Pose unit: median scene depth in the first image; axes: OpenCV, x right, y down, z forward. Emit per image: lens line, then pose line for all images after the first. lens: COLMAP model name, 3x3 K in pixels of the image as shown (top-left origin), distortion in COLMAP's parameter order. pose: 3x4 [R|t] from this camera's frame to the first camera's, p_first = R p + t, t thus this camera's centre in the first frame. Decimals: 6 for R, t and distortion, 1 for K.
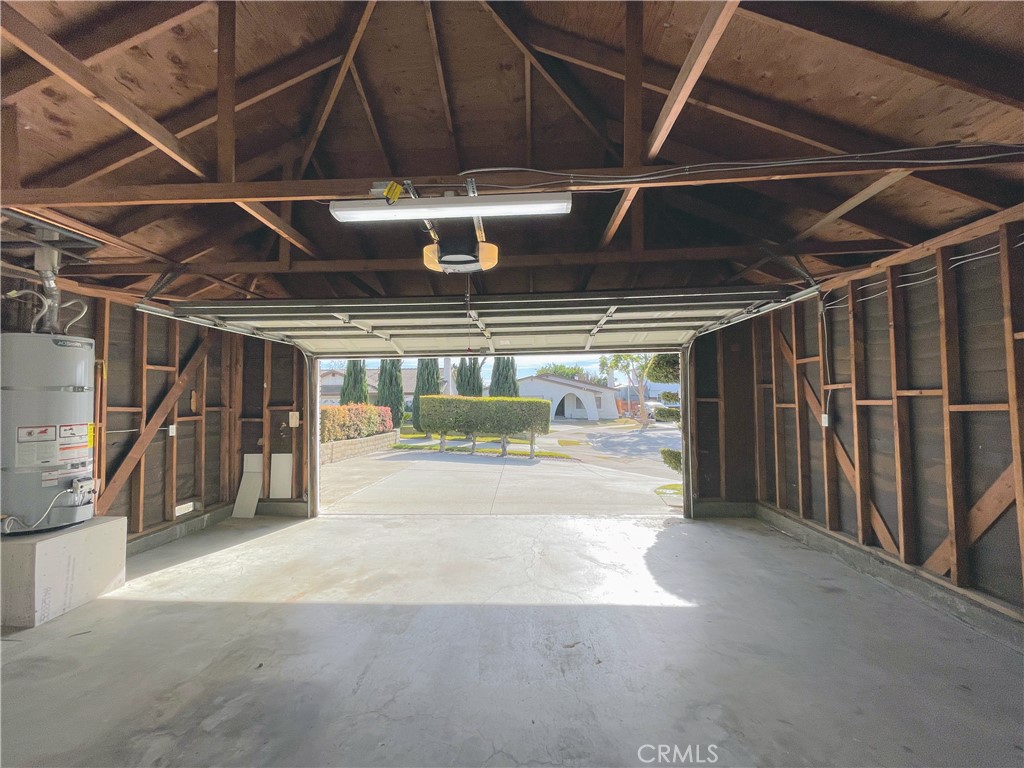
lens RADIAL K [[413.2, 0, 511.9], [0, 413.2, 385.6], [0, 0, 1]] dist [-0.002630, 0.000243]
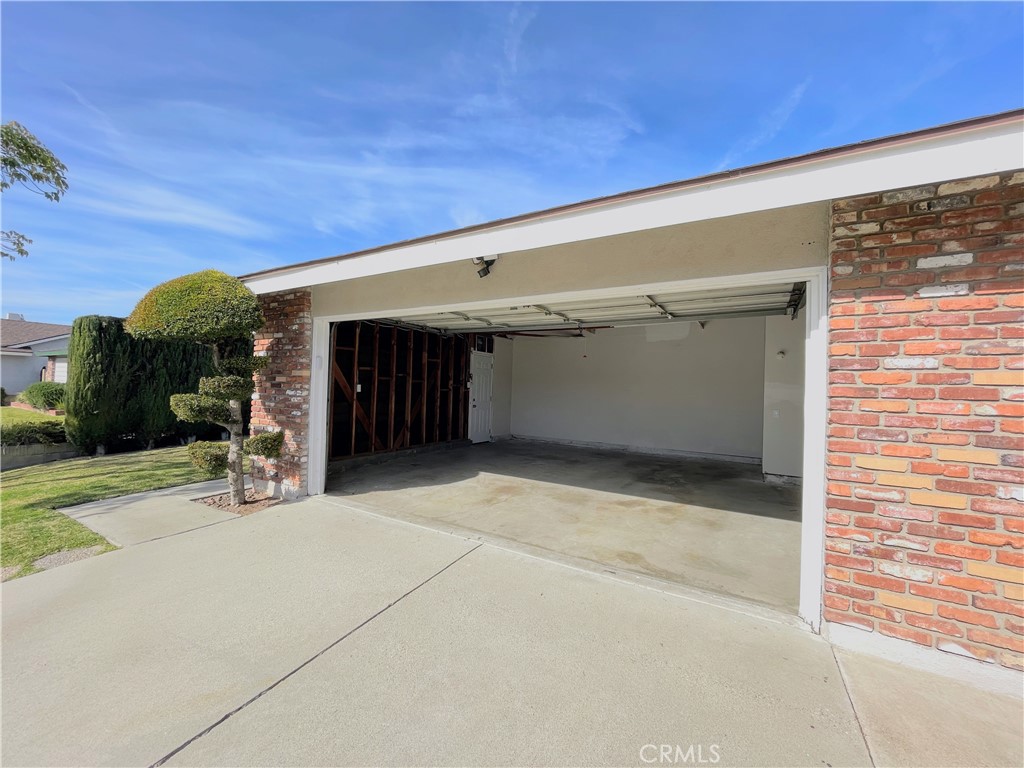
lens RADIAL K [[413.2, 0, 509.3], [0, 413.2, 381.9], [0, 0, 1]] dist [-0.002630, 0.000243]
pose [[-0.881272, -0.007839, 0.472545, -0.440678], [-0.035378, 0.998151, -0.049419, 0.096678], [-0.471284, -0.060269, -0.879920, 1.747160]]
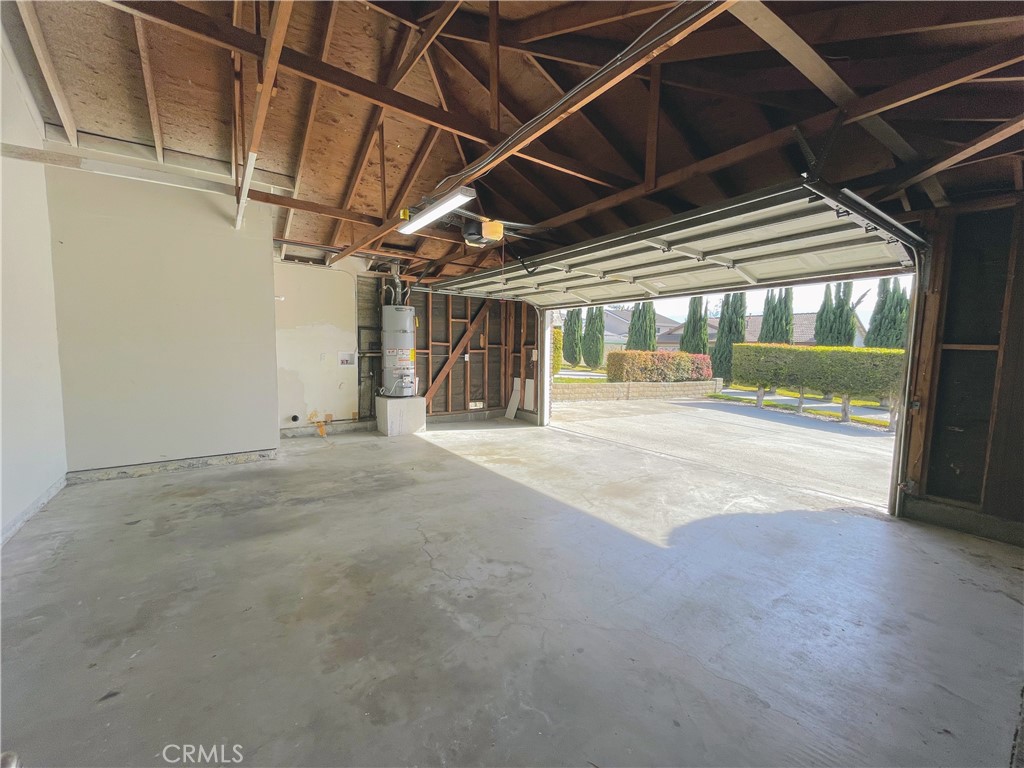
lens RADIAL K [[413.2, 0, 509.2], [0, 413.2, 382.4], [0, 0, 1]] dist [-0.002630, 0.000243]
pose [[0.618341, 0.086680, -0.781116, 0.574242], [0.002315, 0.993694, 0.112102, 0.018942], [0.785907, -0.071126, 0.614241, 0.081145]]
